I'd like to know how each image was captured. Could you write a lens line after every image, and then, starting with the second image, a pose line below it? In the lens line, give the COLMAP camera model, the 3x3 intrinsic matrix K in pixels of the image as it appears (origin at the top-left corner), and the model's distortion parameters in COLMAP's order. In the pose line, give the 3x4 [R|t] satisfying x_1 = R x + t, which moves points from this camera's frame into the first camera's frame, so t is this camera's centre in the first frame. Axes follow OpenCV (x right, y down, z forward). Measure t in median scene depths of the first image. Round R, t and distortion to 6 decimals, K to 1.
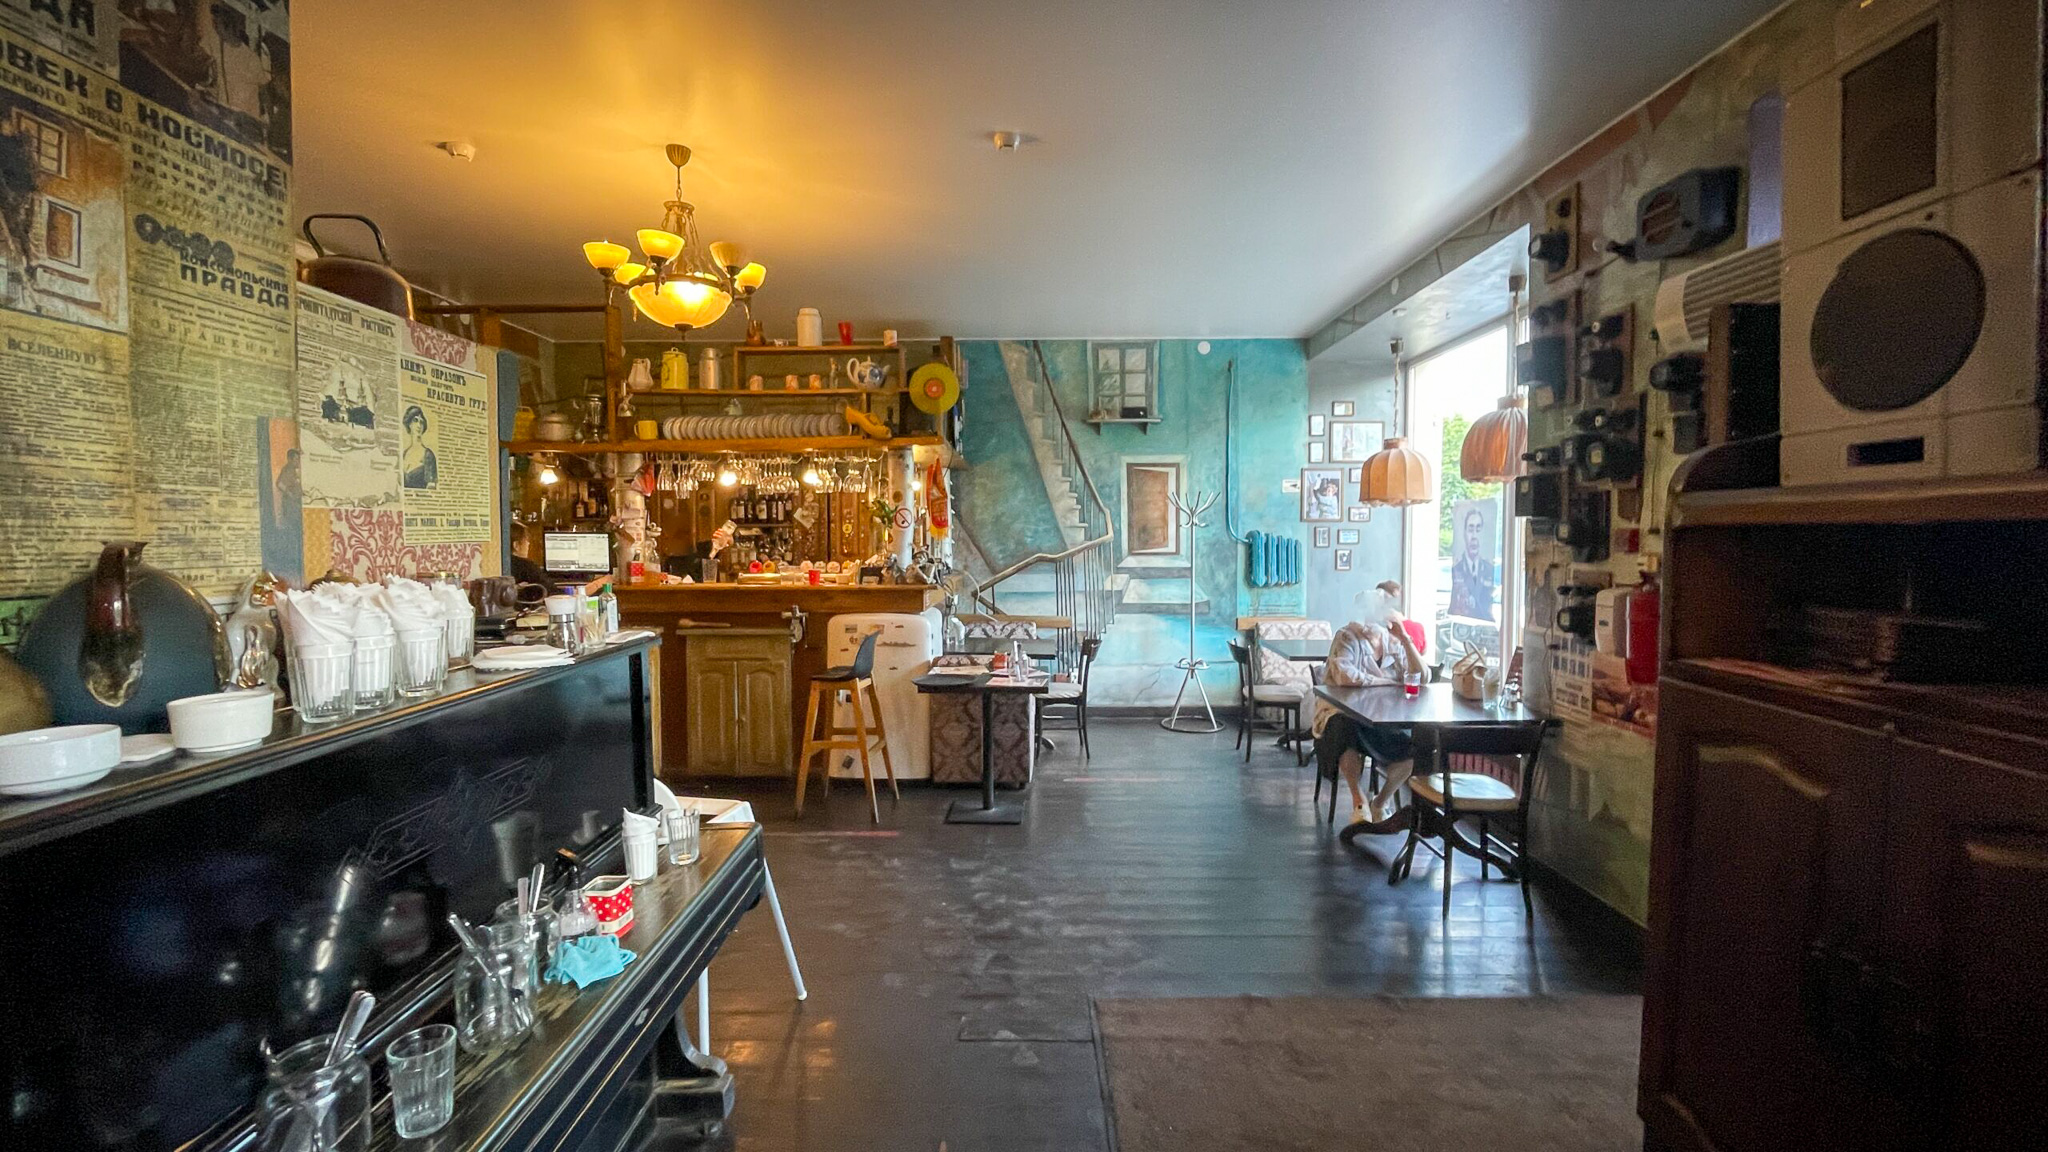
lens RADIAL K [[829.9, 0, 1019.6], [0, 829.9, 568.0], [0, 0, 1]] dist [-0.005988, 0.001079]
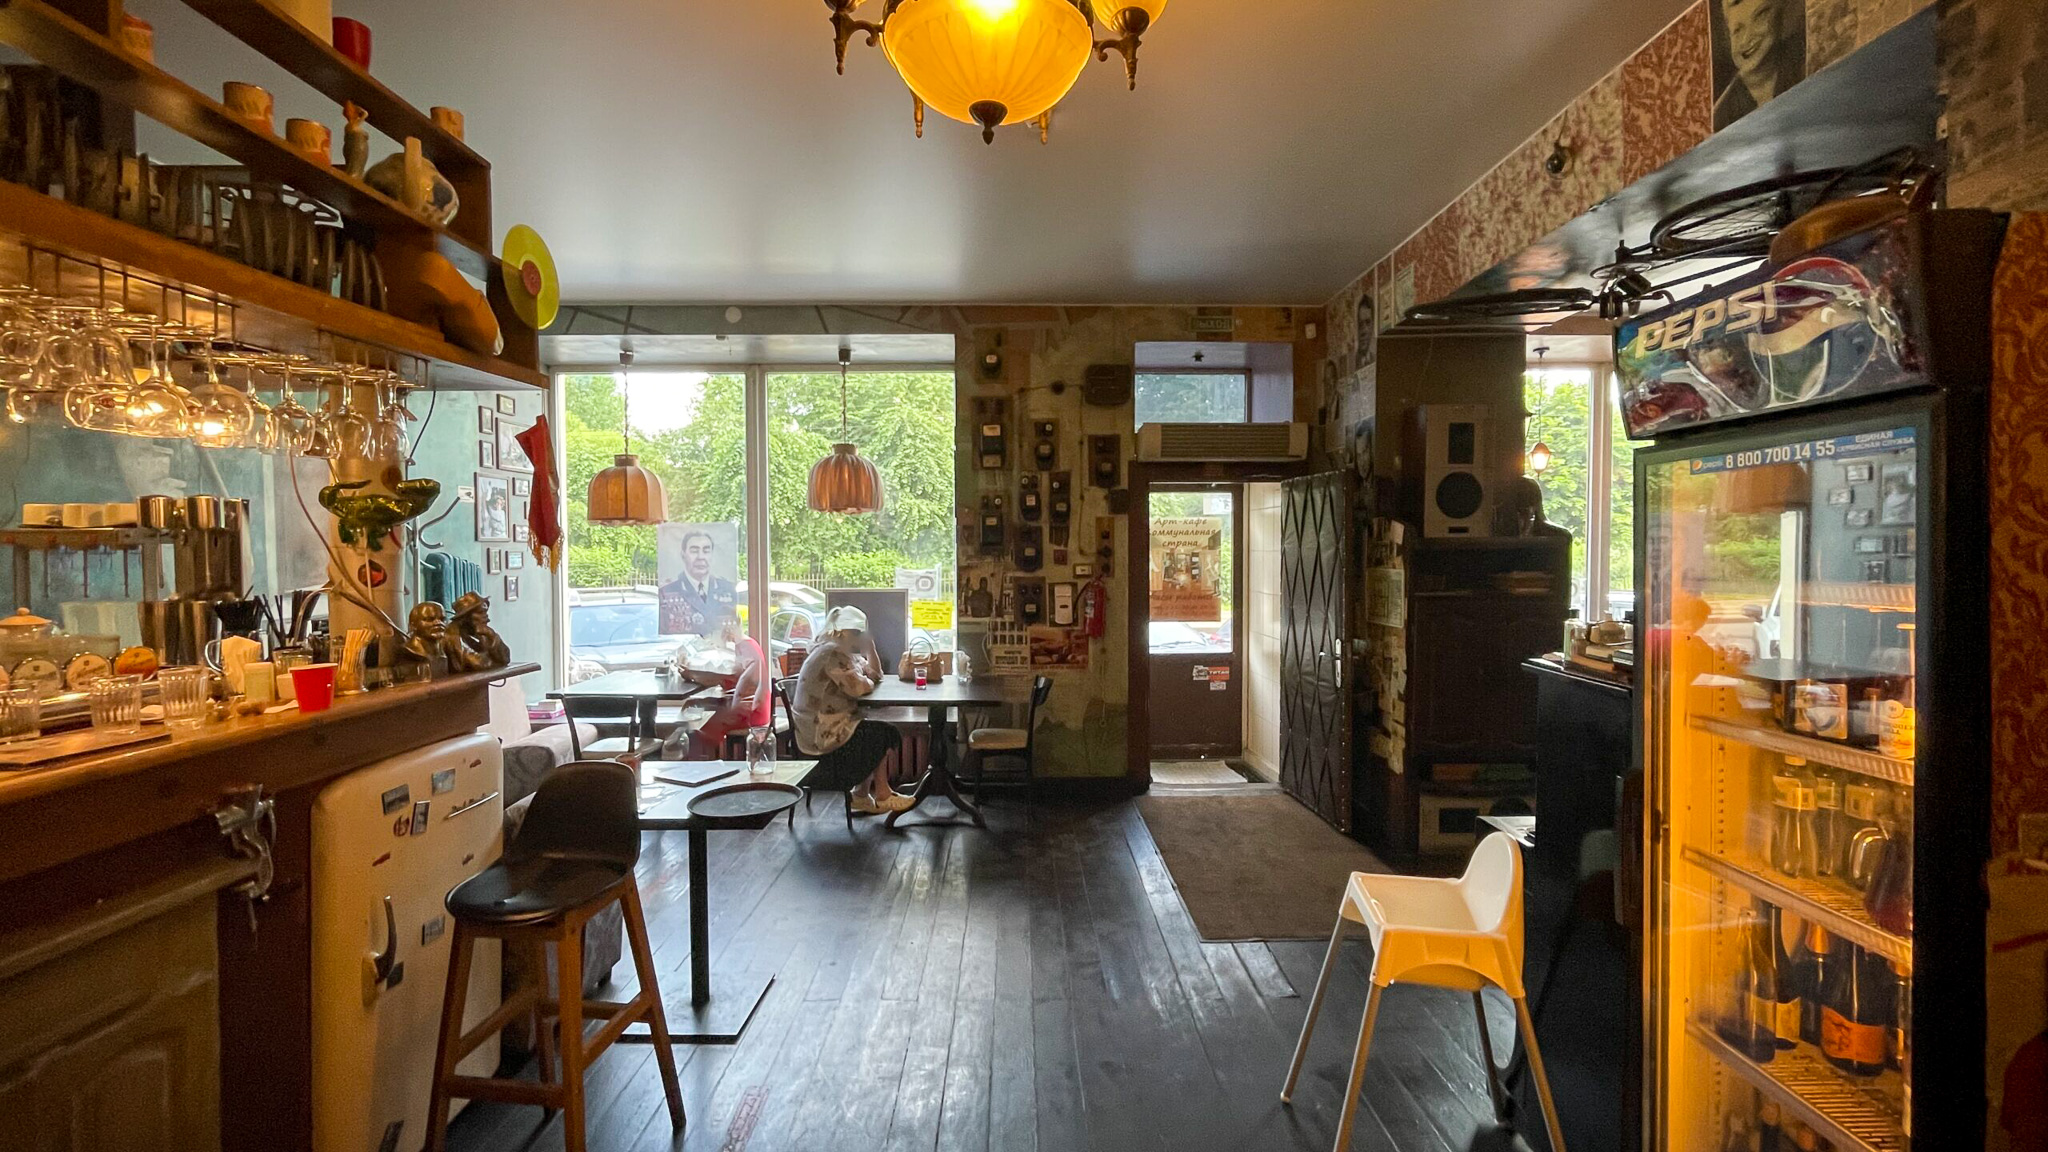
lens RADIAL K [[829.9, 0, 1017.8], [0, 829.9, 569.8], [0, 0, 1]] dist [-0.005988, 0.001079]
pose [[-0.021208, -0.023932, 0.999489, -0.869386], [0.047190, 0.998575, 0.024911, -0.048363], [-0.998661, 0.047694, -0.020048, 1.005774]]
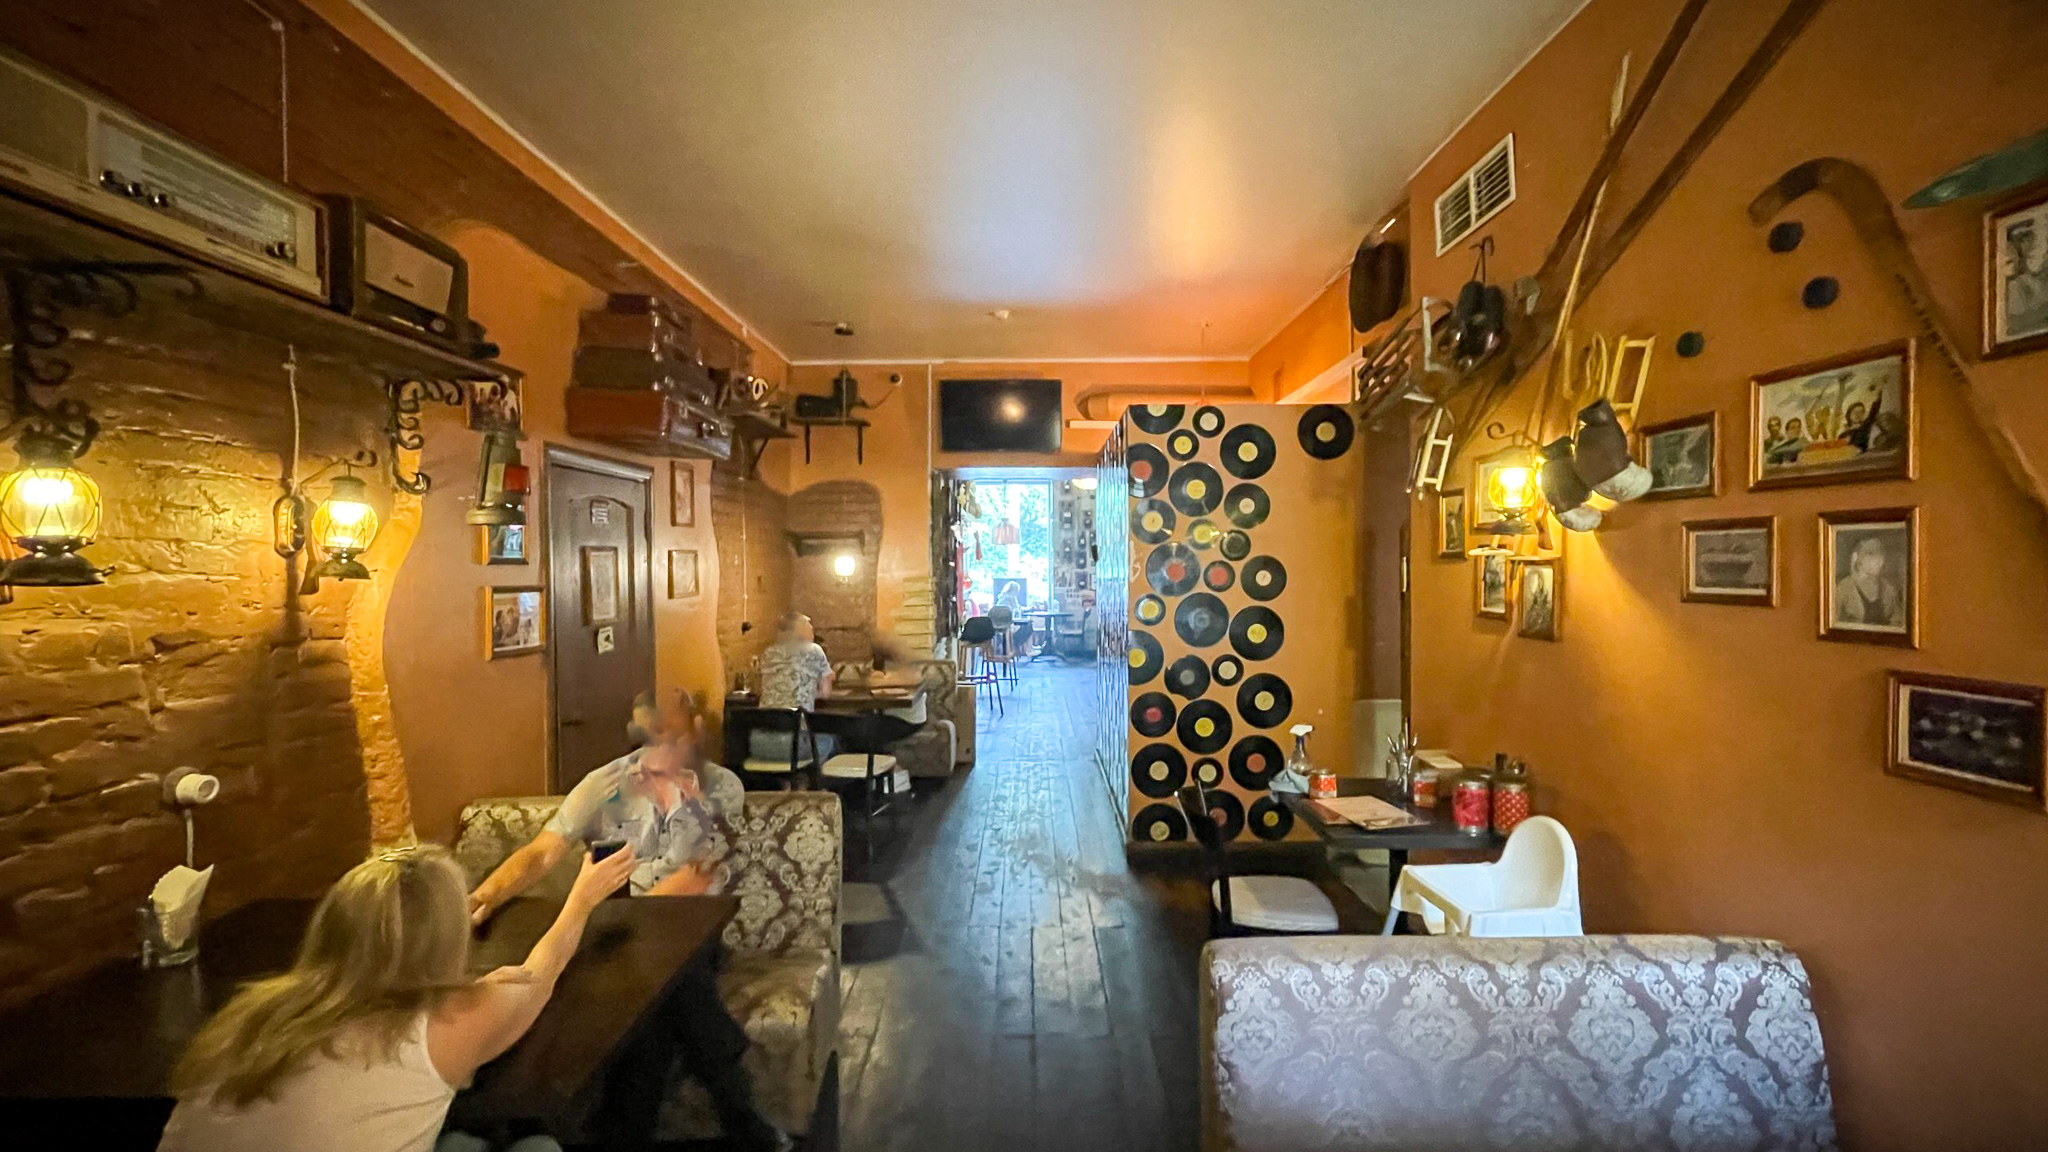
lens RADIAL K [[829.9, 0, 1023.2], [0, 829.9, 570.0], [0, 0, 1]] dist [-0.005988, 0.001079]
pose [[-0.012999, -0.009845, 0.999867, -3.225192], [0.049428, 0.998723, 0.010476, -0.056891], [-0.998693, 0.049558, -0.012495, 1.276045]]
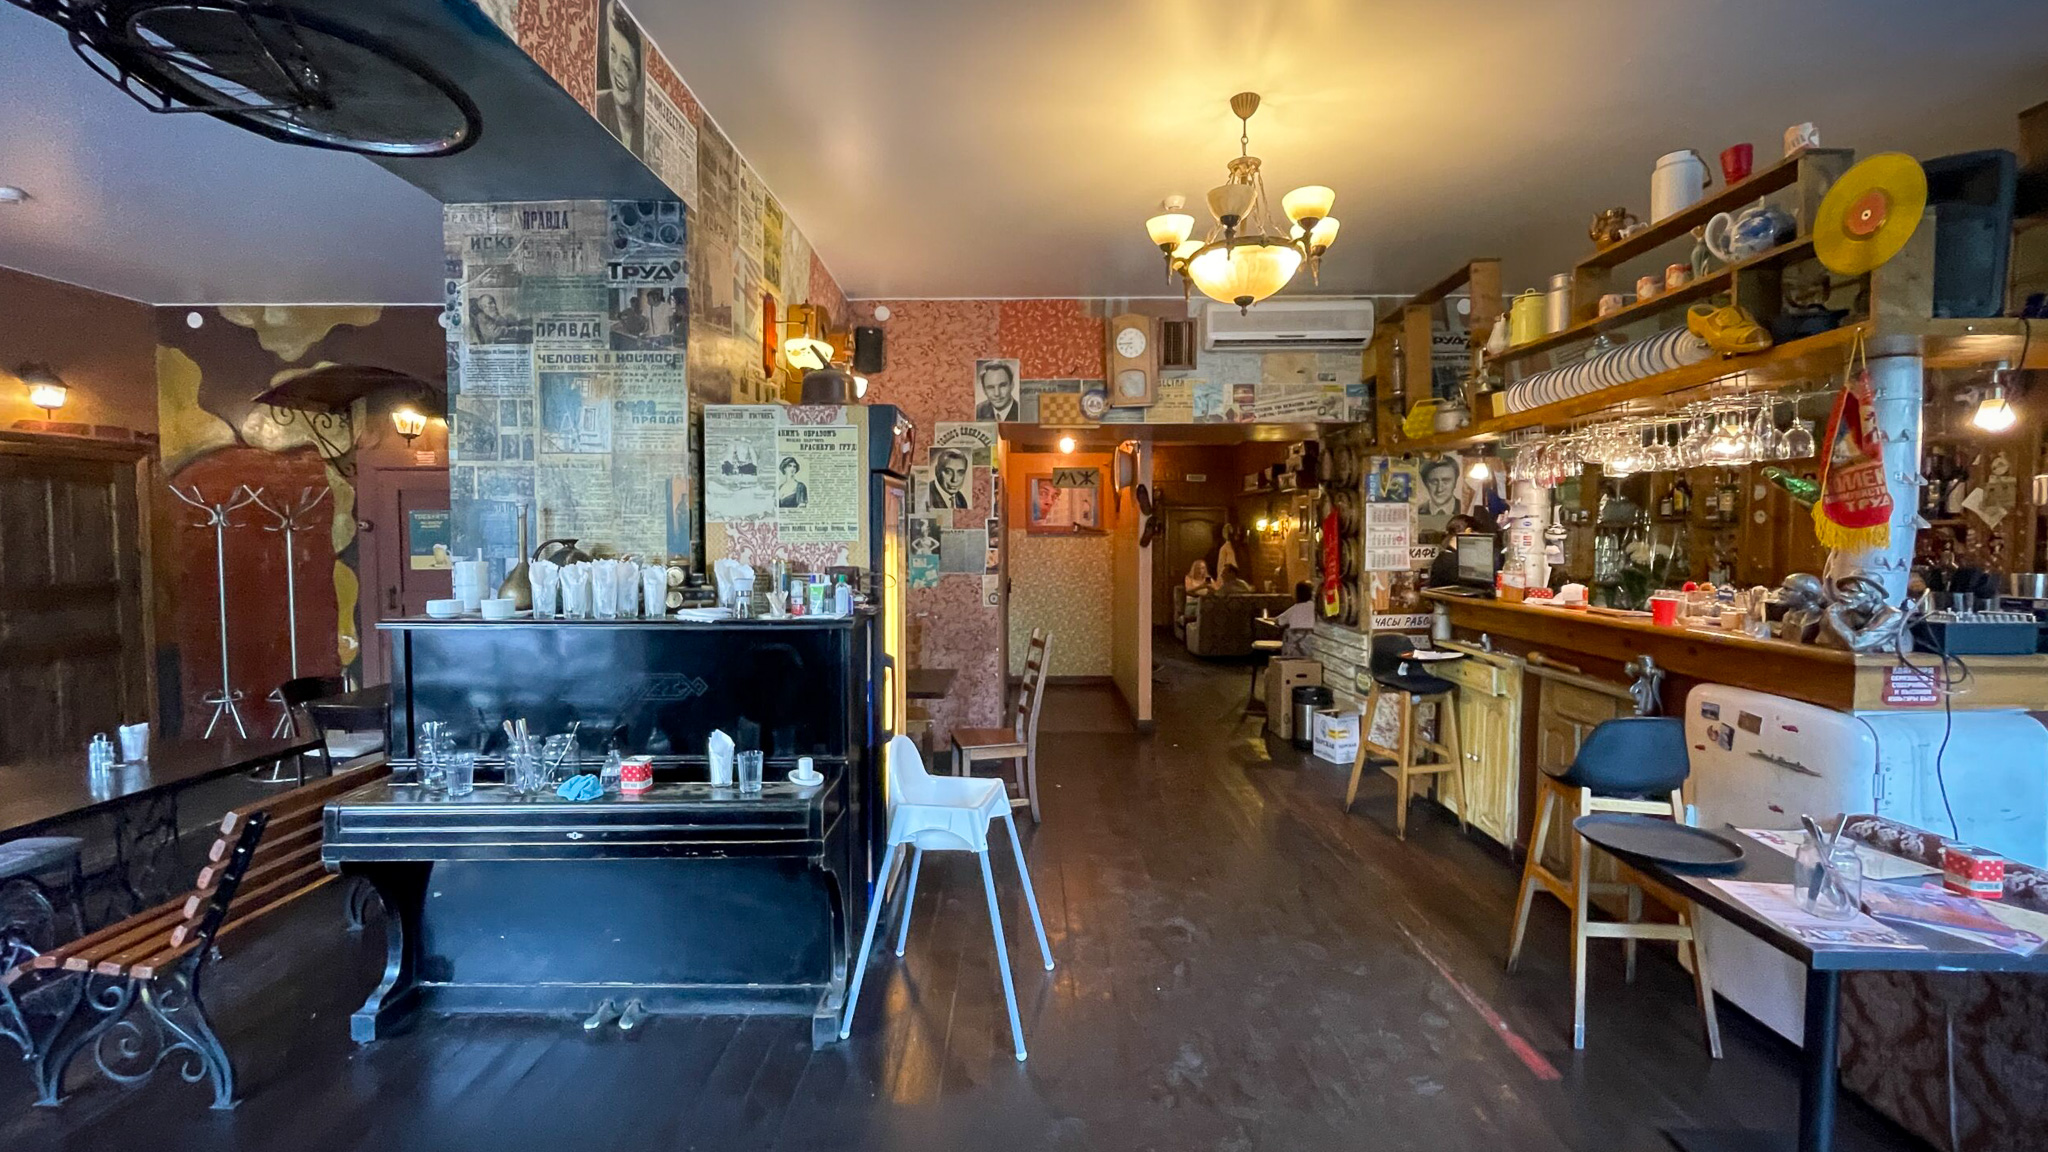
lens RADIAL K [[829.9, 0, 1020.6], [0, 829.9, 569.3], [0, 0, 1]] dist [-0.005988, 0.001079]
pose [[0.006776, 0.042851, -0.999059, 0.479666], [-0.043041, 0.998168, 0.042521, -0.034462], [0.999050, 0.042712, 0.008608, 0.769067]]
